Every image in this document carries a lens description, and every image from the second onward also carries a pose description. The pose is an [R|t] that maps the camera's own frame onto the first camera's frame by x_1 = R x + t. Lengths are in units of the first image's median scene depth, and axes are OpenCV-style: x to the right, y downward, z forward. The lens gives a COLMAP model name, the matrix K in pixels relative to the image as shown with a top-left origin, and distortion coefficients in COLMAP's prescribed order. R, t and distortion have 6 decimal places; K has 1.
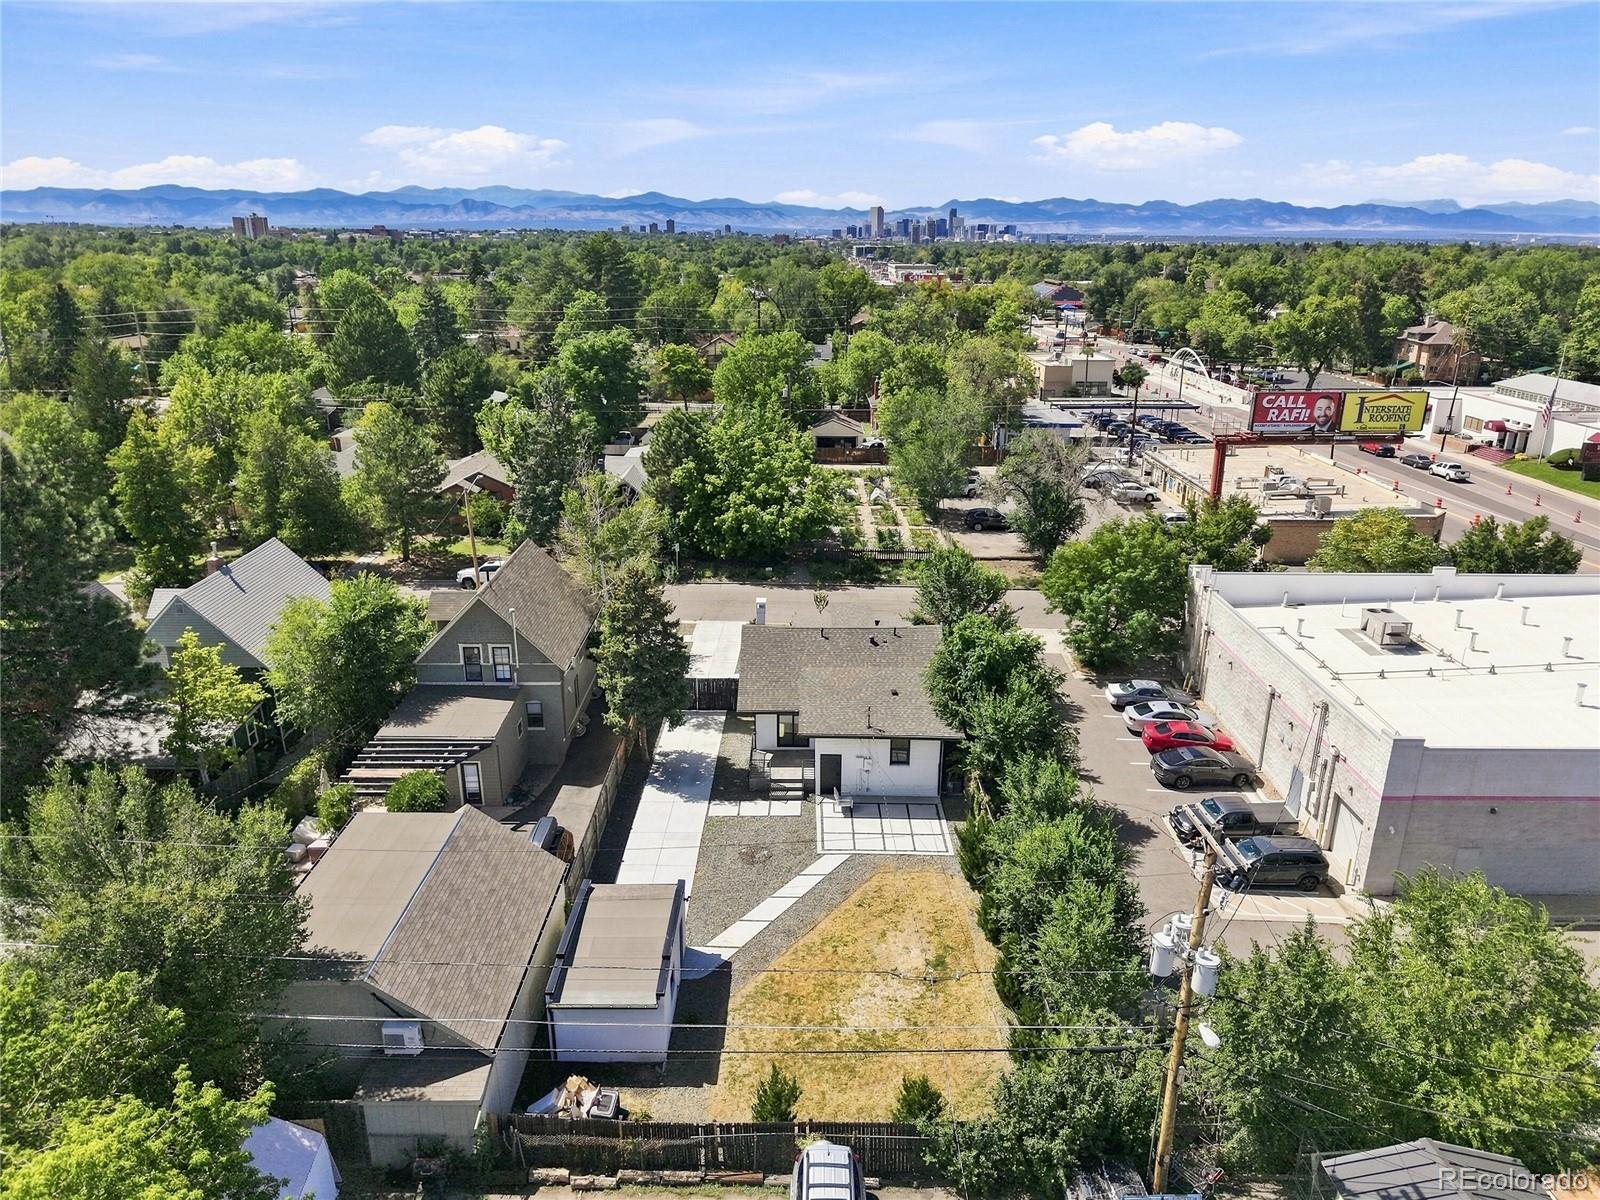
lens RADIAL K [[1065.7, 0, 800.0], [0, 1065.7, 600.0], [0, 0, 1]] dist [0.053167, -0.056763]
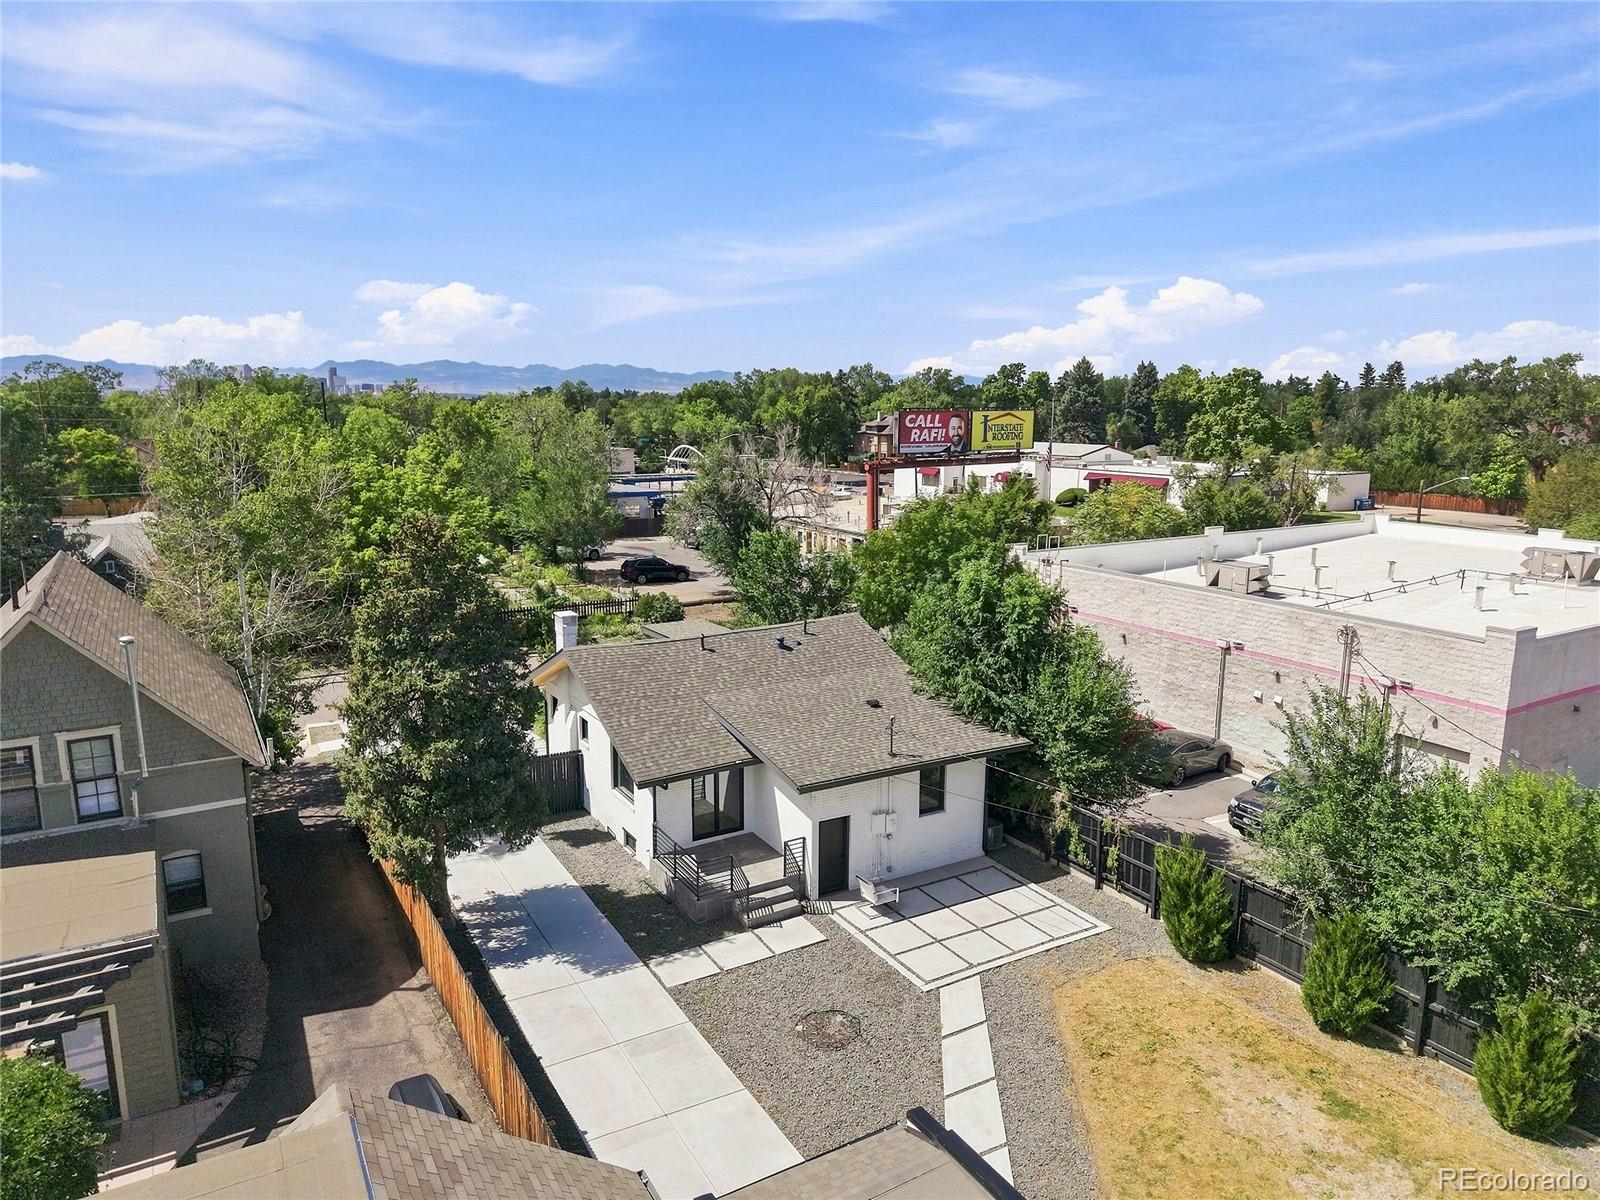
lens RADIAL K [[1079.4, 0, 802.9], [0, 1079.4, 570.4], [0, 0, 1]] dist [0.048927, -0.054182]
pose [[0.859186, -0.085308, 0.504502, -0.235966], [0.168540, 0.978162, -0.121631, 0.075599], [-0.483108, 0.189533, 0.854801, 0.447408]]
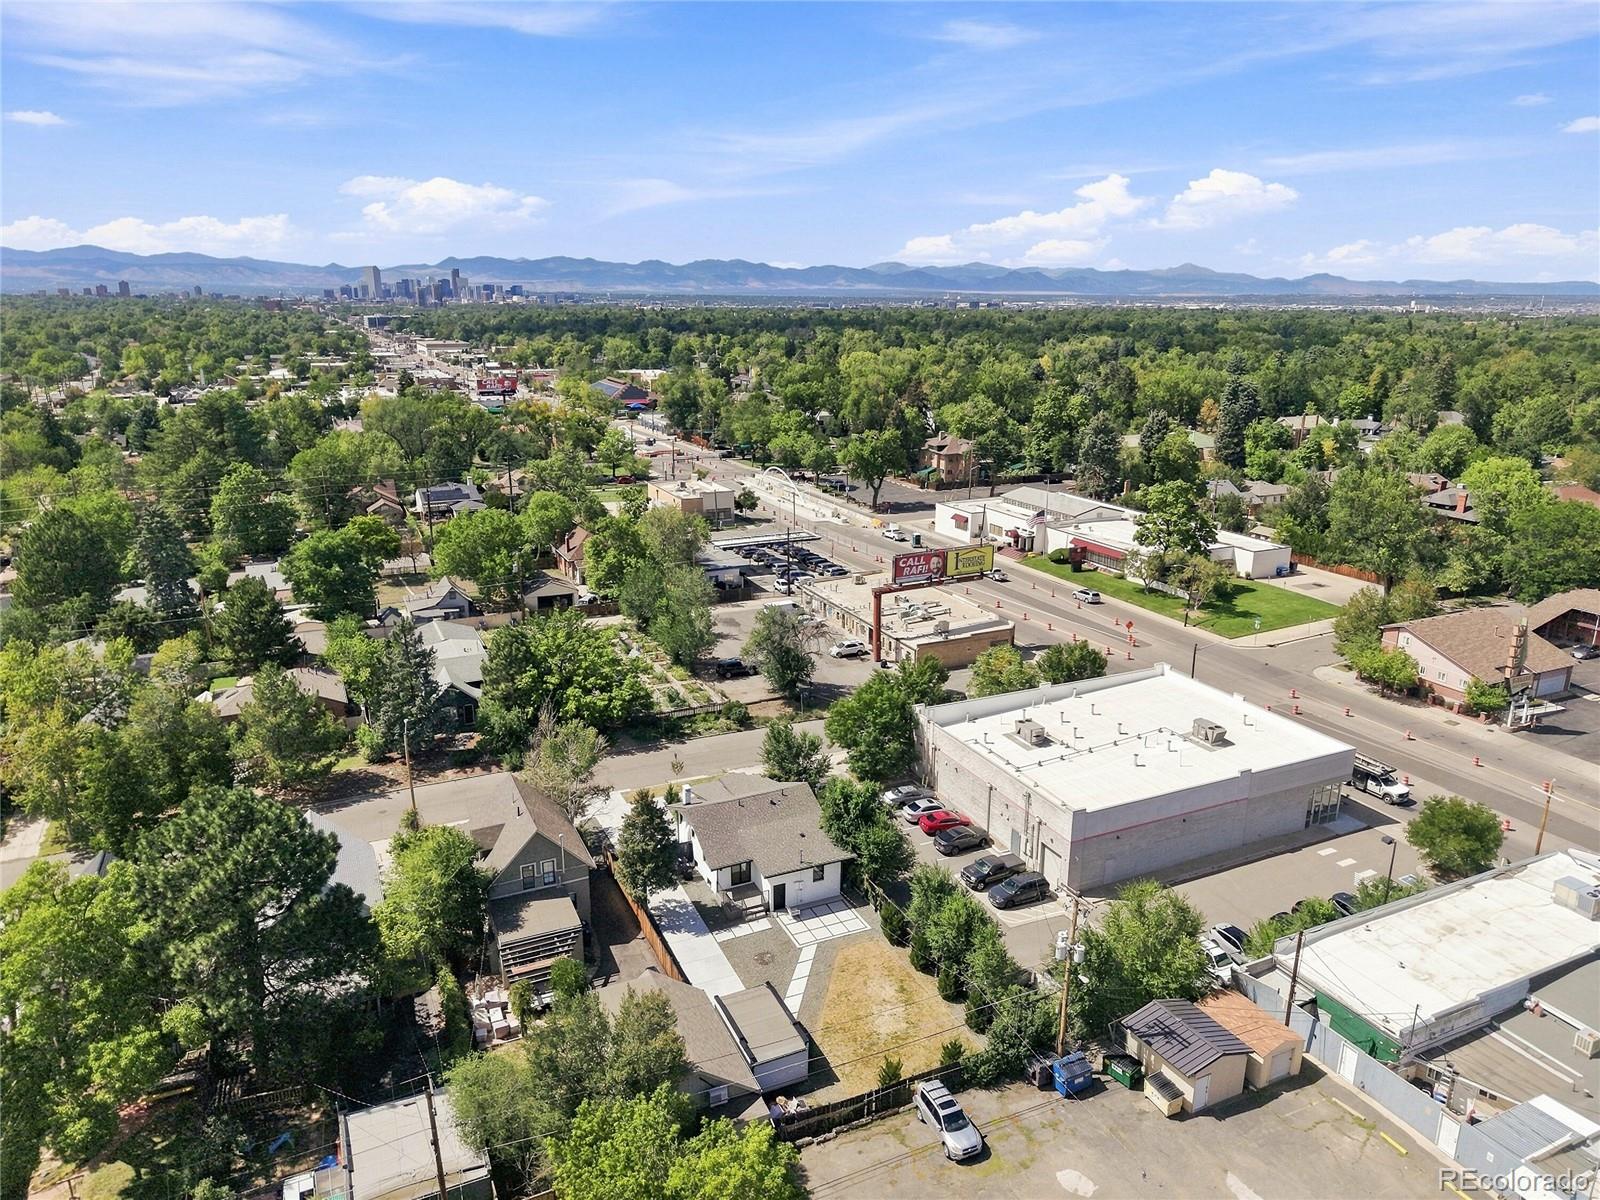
lens RADIAL K [[1068.7, 0, 800.0], [0, 1068.7, 600.0], [0, 0, 1]] dist [0.119394, -0.273076]
pose [[0.908130, -0.120790, 0.400886, -0.484221], [0.140913, 0.989800, -0.020978, -0.214296], [-0.394263, 0.075540, 0.915888, -0.467357]]
